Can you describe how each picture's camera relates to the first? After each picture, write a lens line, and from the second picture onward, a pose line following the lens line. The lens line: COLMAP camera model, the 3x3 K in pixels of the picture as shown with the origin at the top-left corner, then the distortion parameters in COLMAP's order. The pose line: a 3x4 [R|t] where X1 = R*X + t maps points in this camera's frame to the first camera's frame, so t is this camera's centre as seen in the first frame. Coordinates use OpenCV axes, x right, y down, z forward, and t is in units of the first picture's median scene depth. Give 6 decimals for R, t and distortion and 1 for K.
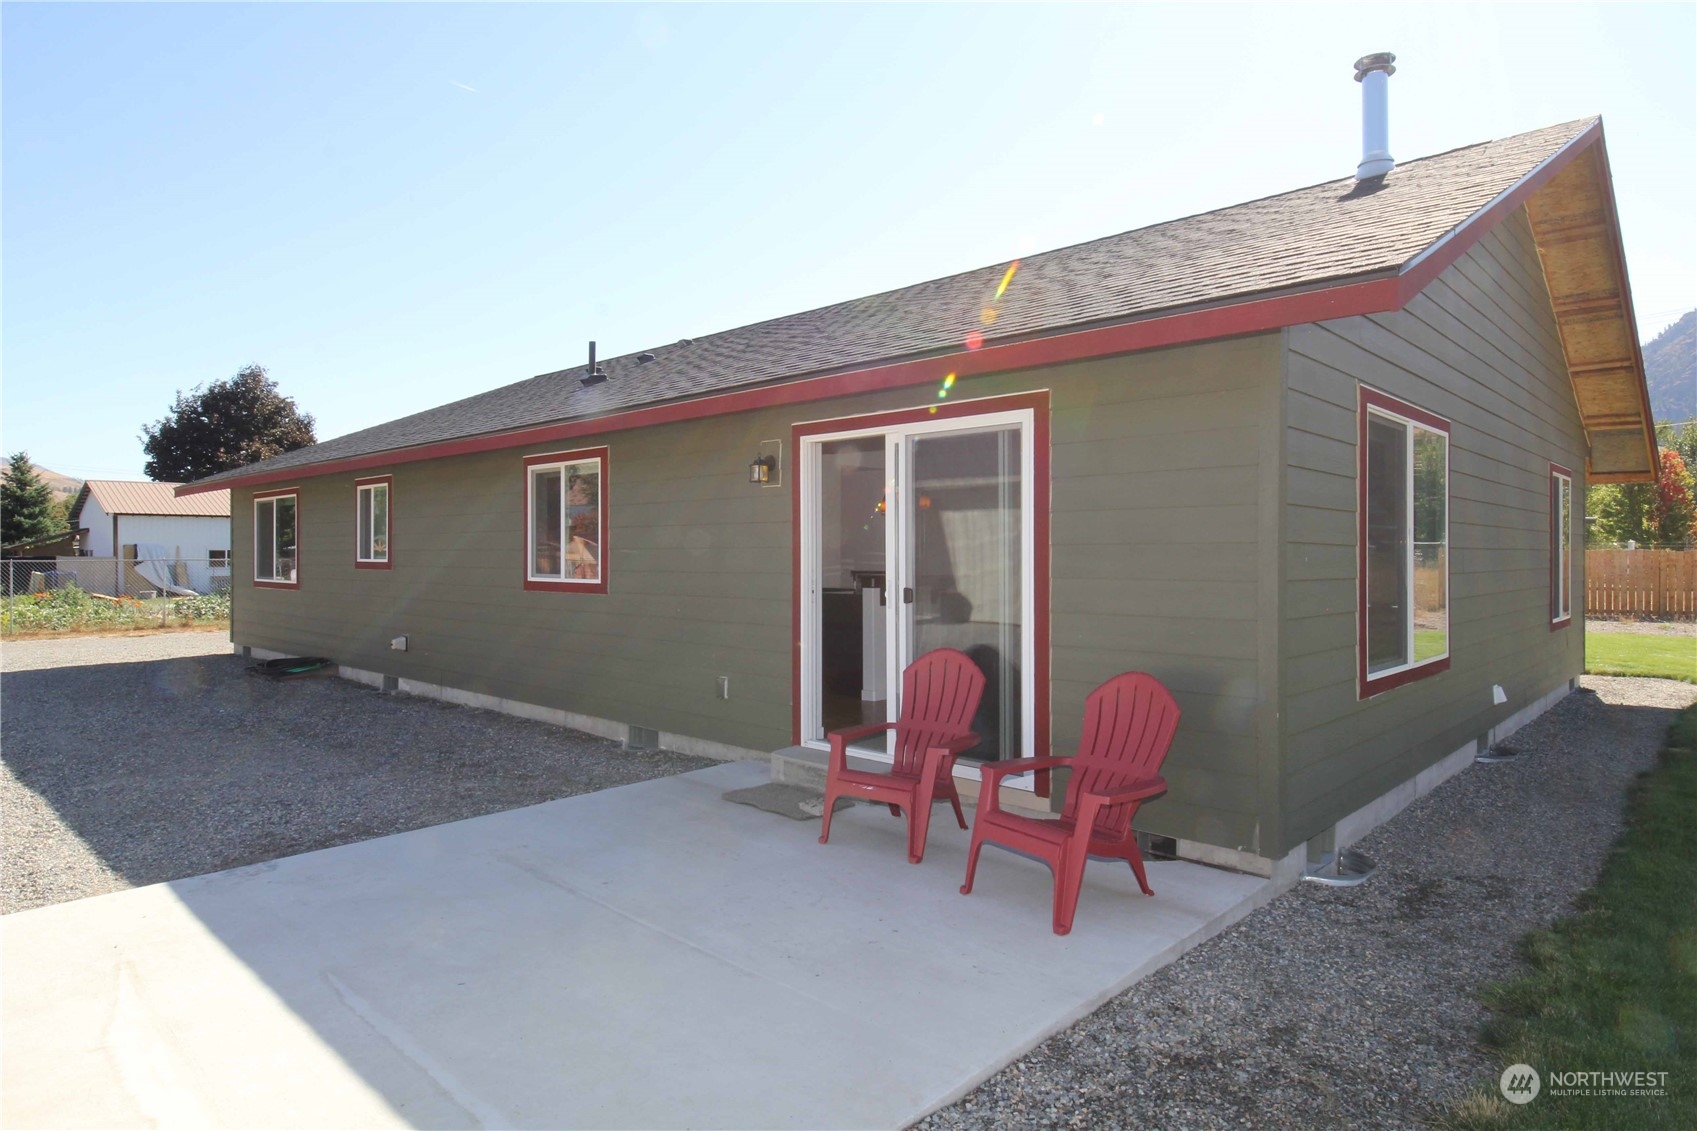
lens RADIAL K [[992.5, 0, 847.3], [0, 992.5, 555.9], [0, 0, 1]] dist [0.001675, -0.000744]
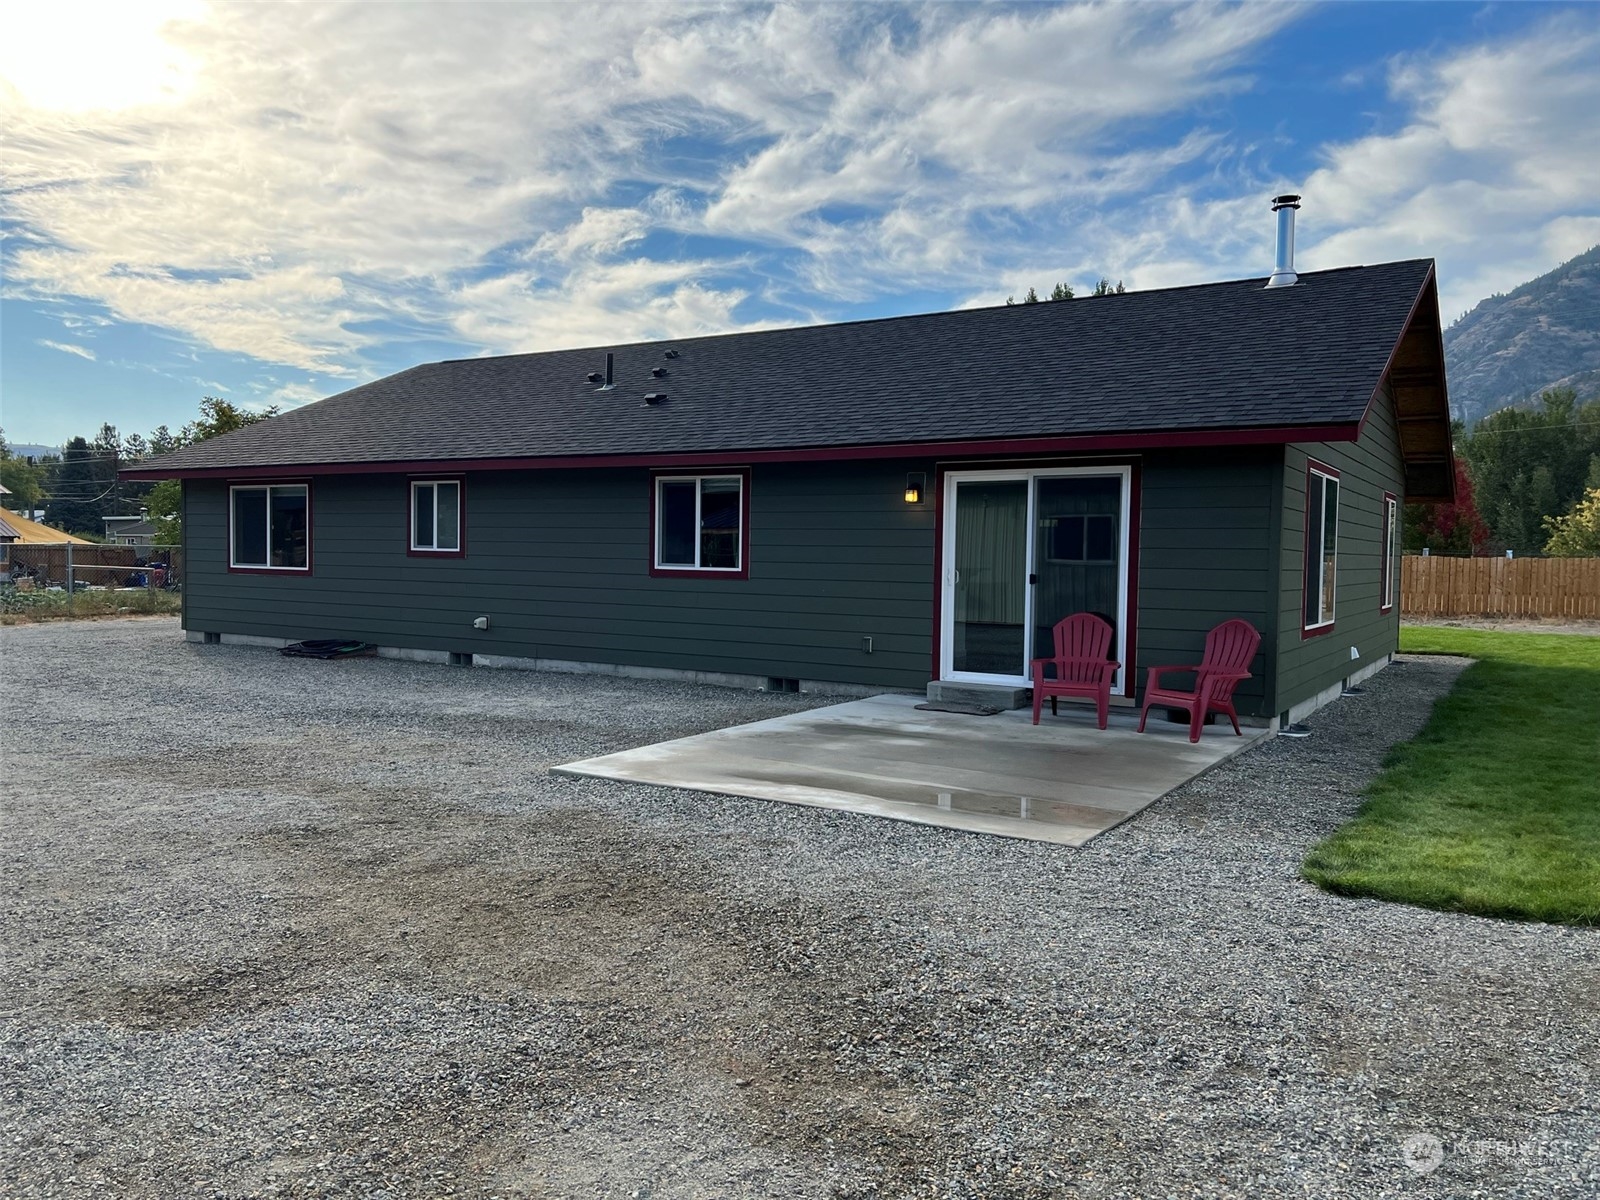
lens RADIAL K [[1211.2, 0, 800.5], [0, 1211.2, 602.5], [0, 0, 1]] dist [0.041097, -0.000735]
pose [[0.979934, 0.007751, 0.199170, -0.445300], [-0.016221, 0.999030, 0.040933, 0.001979], [-0.198660, -0.043342, 0.979110, -0.530976]]
